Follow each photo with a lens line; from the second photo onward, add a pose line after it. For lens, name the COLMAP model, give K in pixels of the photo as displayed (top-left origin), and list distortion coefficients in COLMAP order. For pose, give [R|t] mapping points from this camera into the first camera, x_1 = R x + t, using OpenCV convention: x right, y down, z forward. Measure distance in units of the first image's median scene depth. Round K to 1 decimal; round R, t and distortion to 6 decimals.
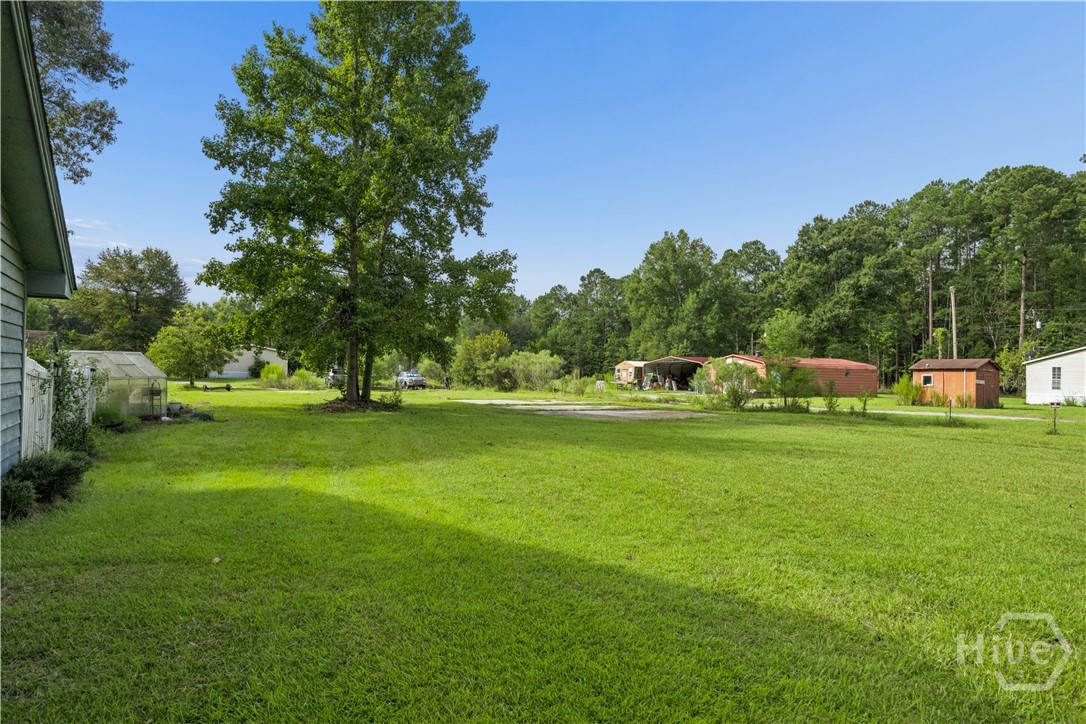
lens RADIAL K [[632.3, 0, 543.0], [0, 632.3, 362.0], [0, 0, 1]] dist [0.002021, 0.001085]
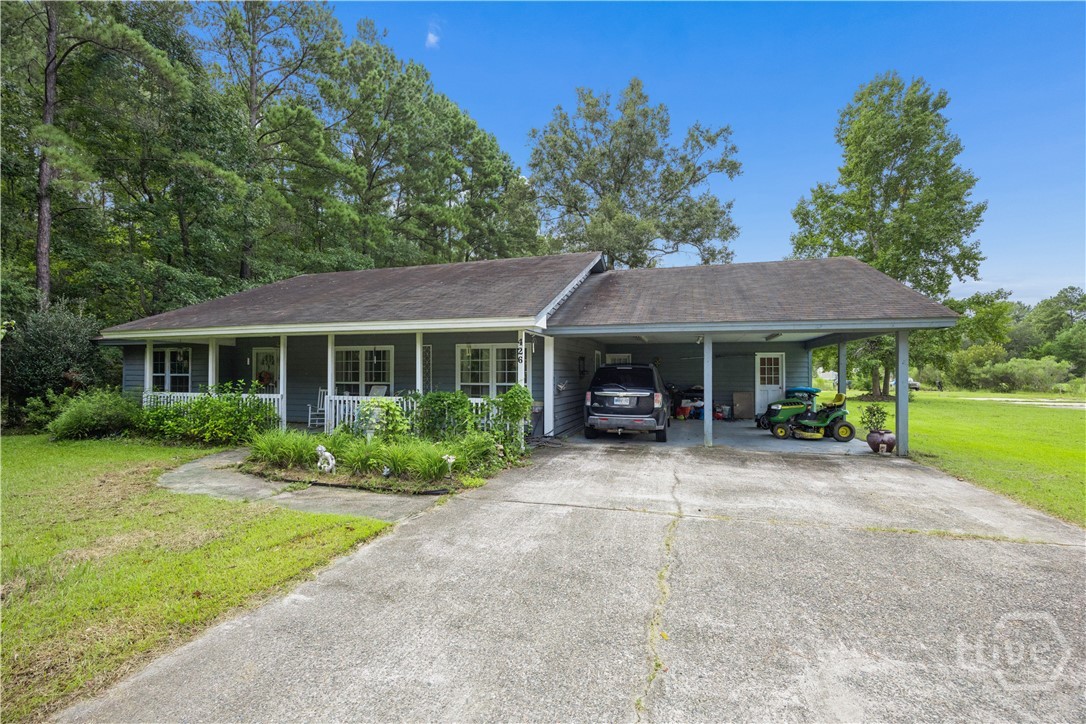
lens RADIAL K [[471.9, 0, 547.0], [0, 471.9, 365.9], [0, 0, 1]] dist [-0.018491, 0.000142]
pose [[0.672204, -0.033987, -0.739586, 0.010733], [0.025935, 0.999414, -0.022355, -0.007944], [0.739912, -0.004154, 0.672691, -0.266568]]
